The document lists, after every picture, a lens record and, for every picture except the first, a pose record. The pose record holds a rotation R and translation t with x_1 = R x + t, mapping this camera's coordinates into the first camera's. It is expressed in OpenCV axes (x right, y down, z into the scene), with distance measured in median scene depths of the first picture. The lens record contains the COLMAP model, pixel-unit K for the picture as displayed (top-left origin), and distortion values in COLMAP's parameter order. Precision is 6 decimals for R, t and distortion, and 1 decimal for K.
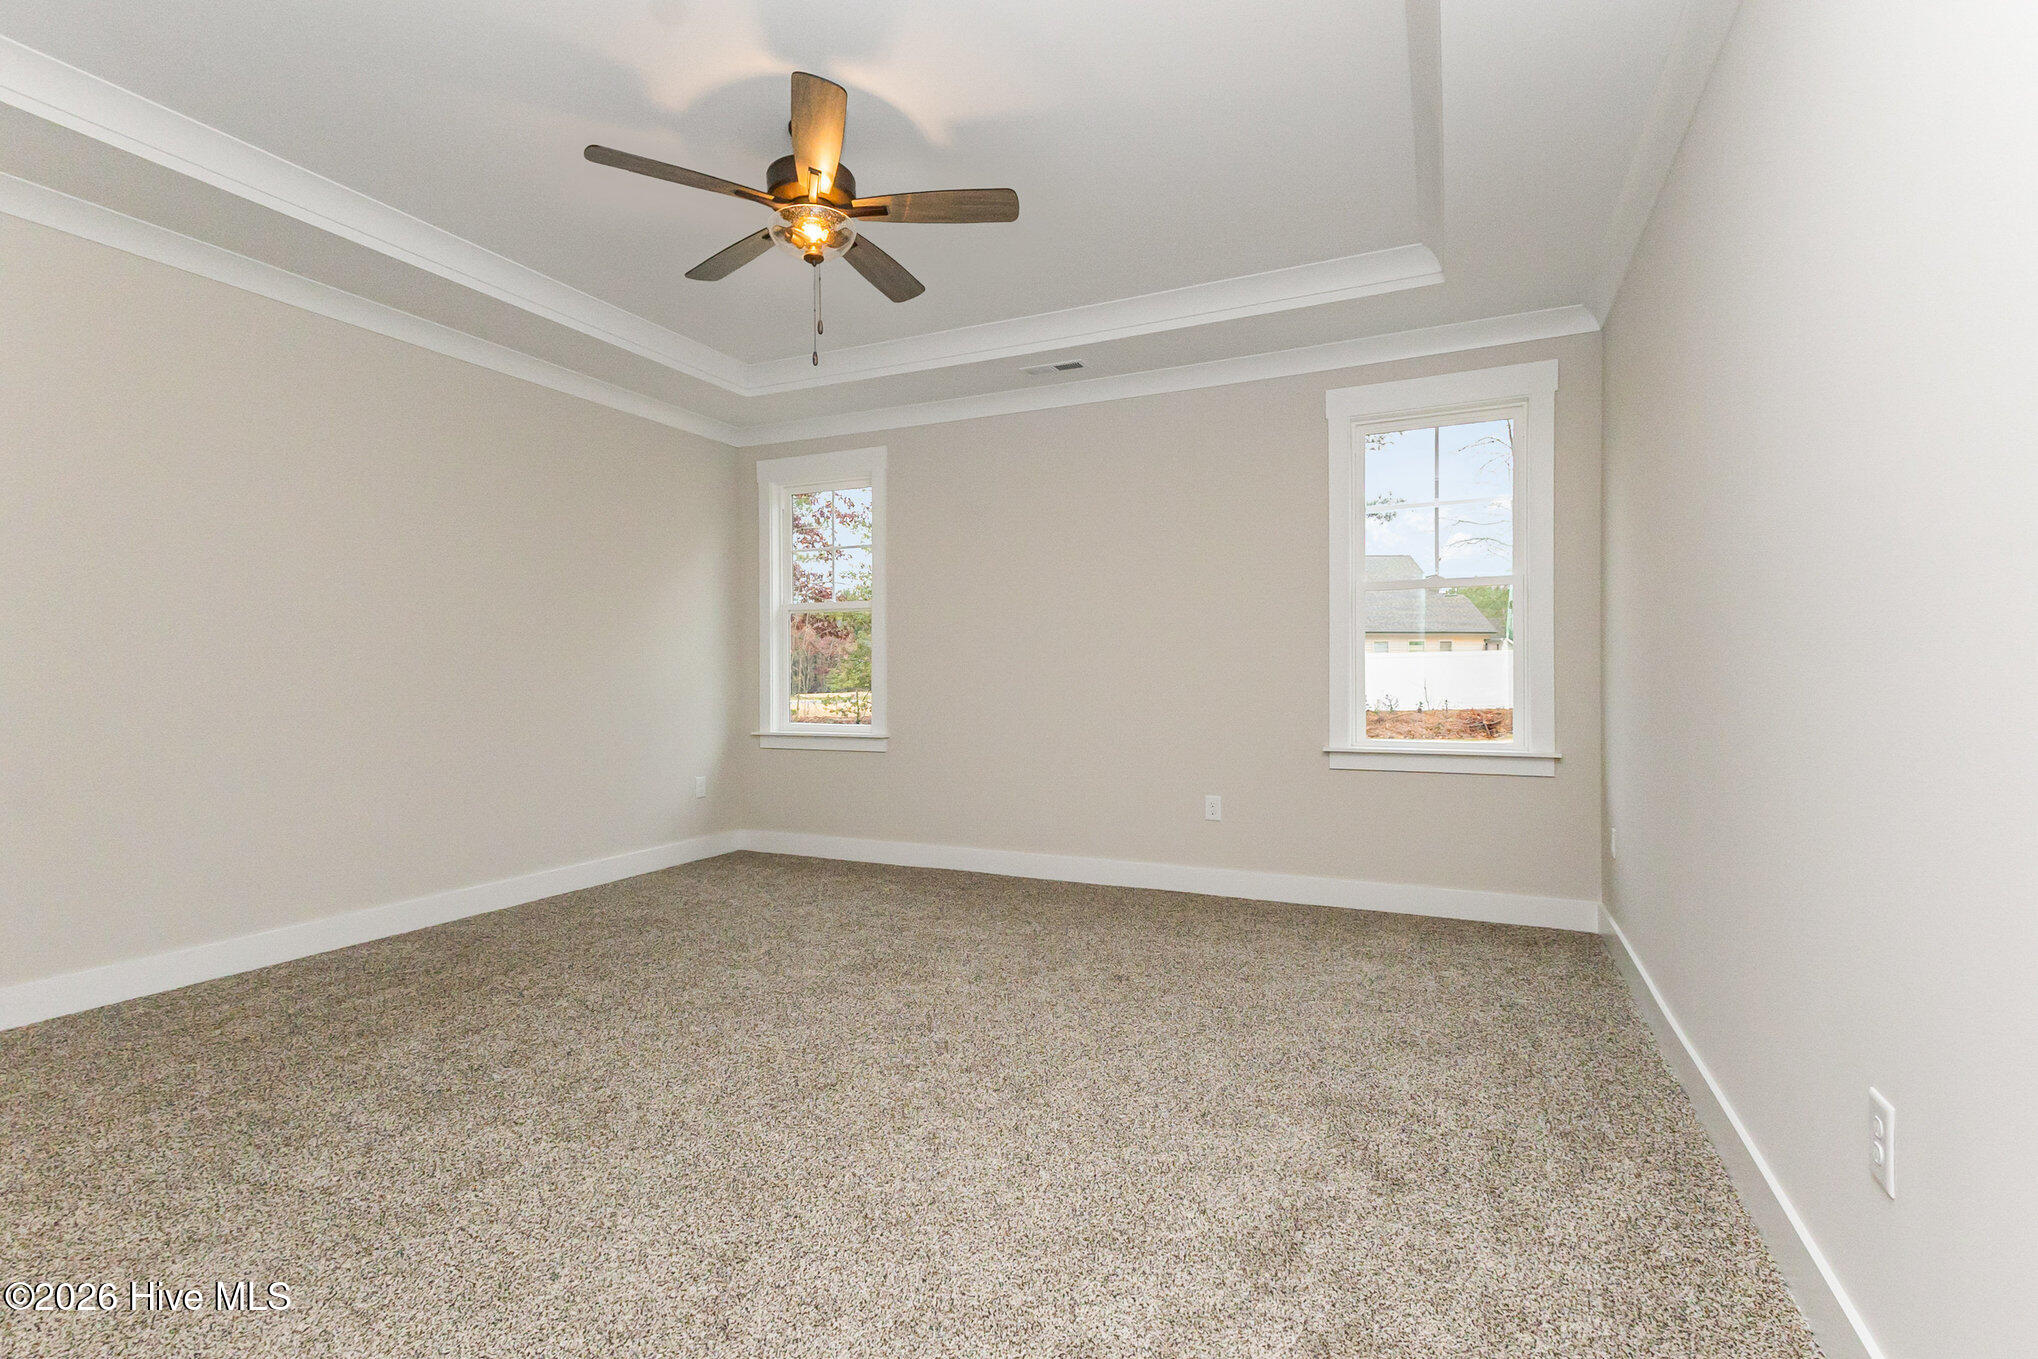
lens RADIAL K [[977.4, 0, 1025.5], [0, 977.4, 674.7], [0, 0, 1]] dist [0.032947, -0.004251]
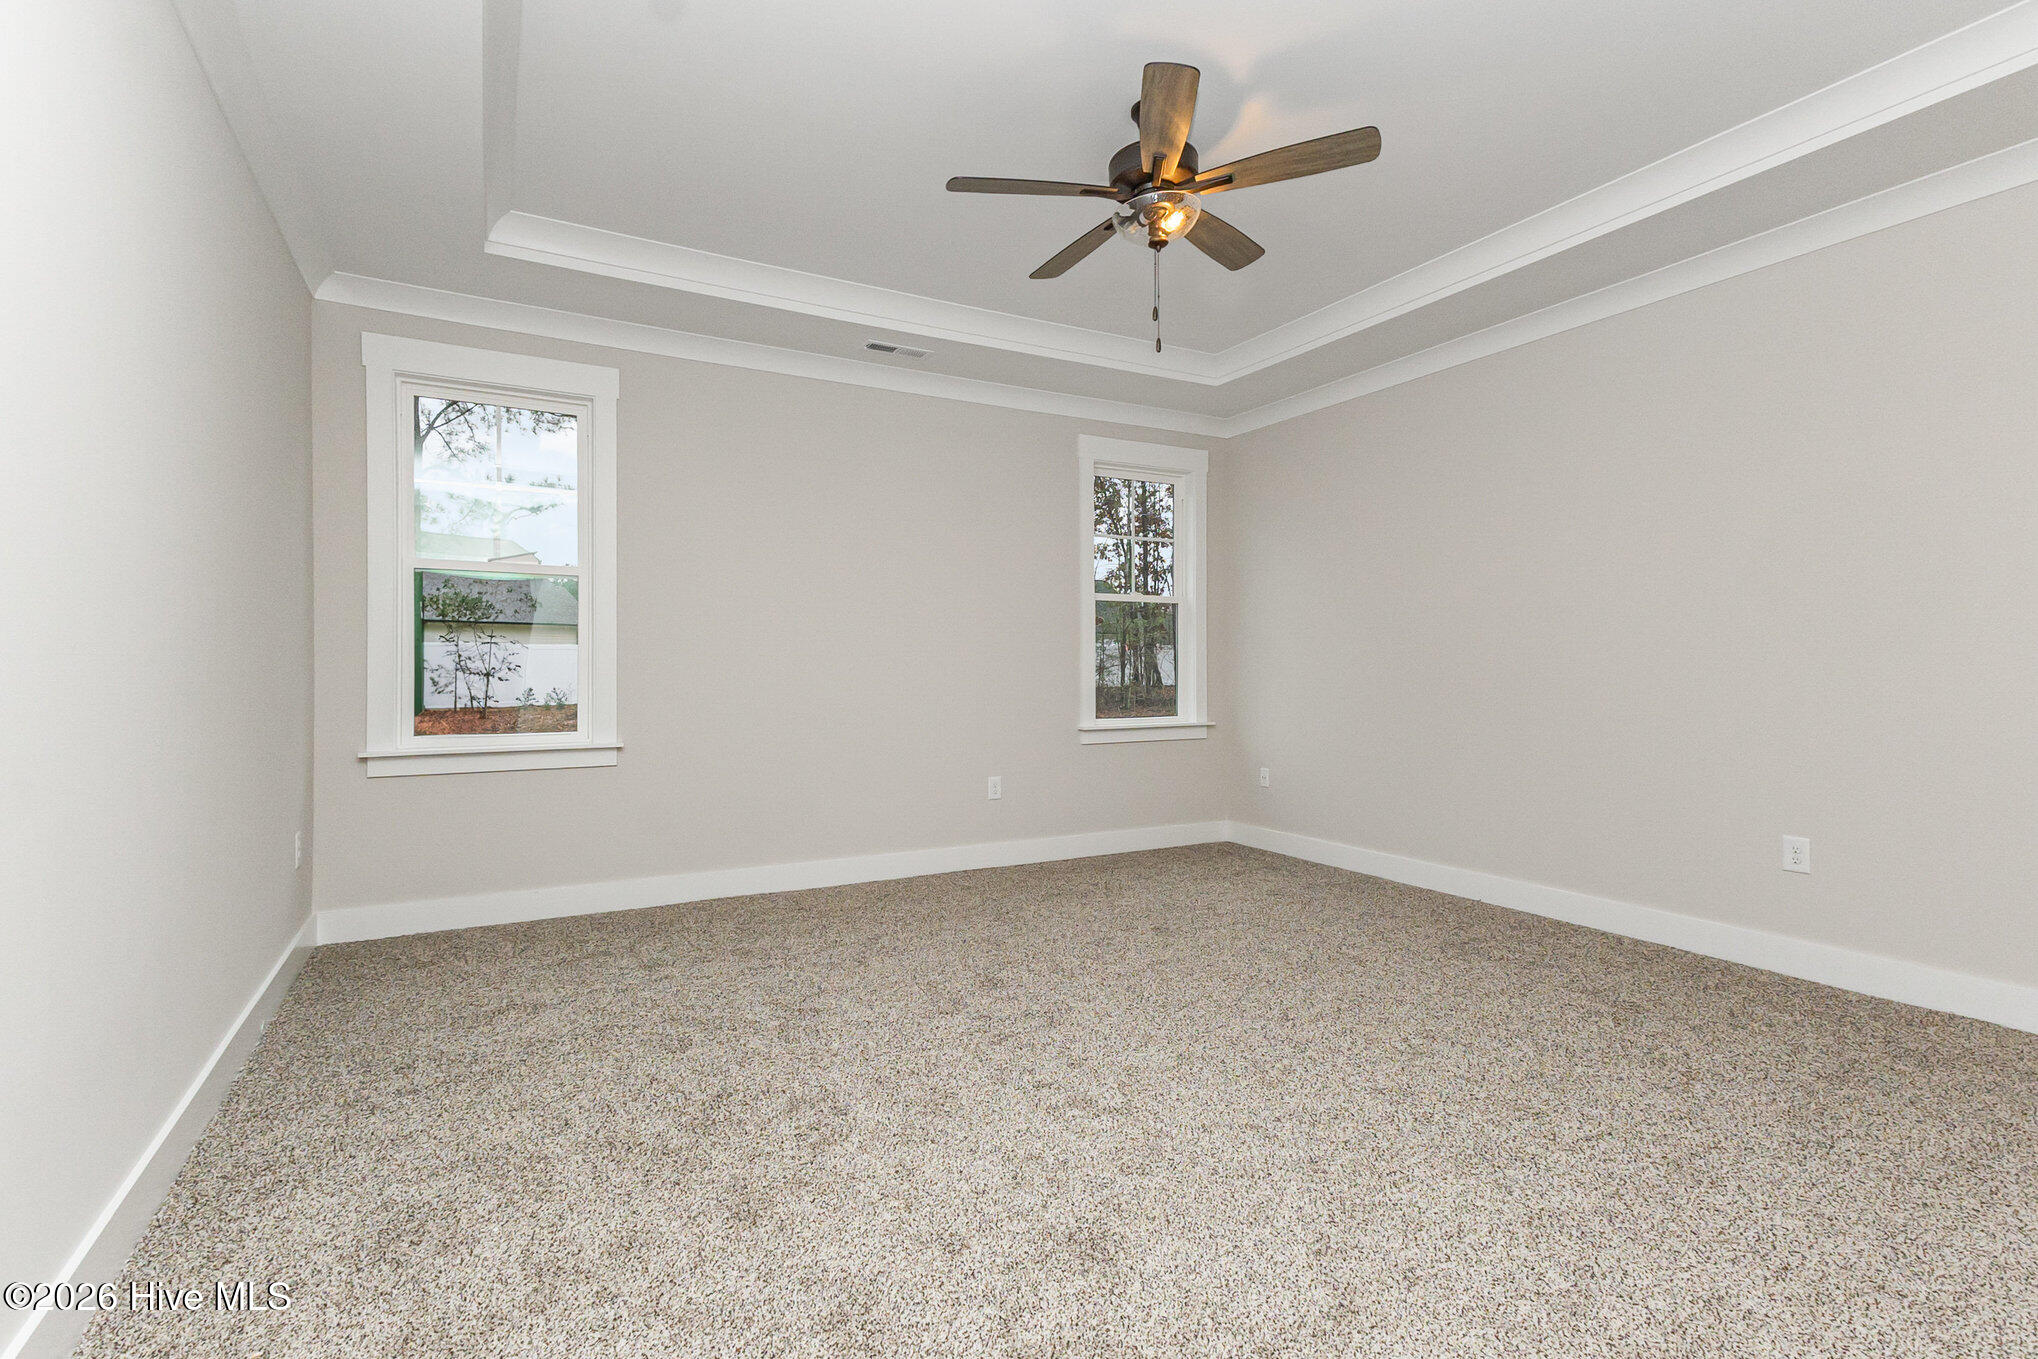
lens RADIAL K [[977.4, 0, 1032.0], [0, 977.4, 676.4], [0, 0, 1]] dist [0.032947, -0.004251]
pose [[0.574625, -0.003444, 0.818410, -0.569001], [-0.003074, 0.999975, 0.006367, 0.002665], [-0.818411, -0.006174, 0.574600, 0.276715]]
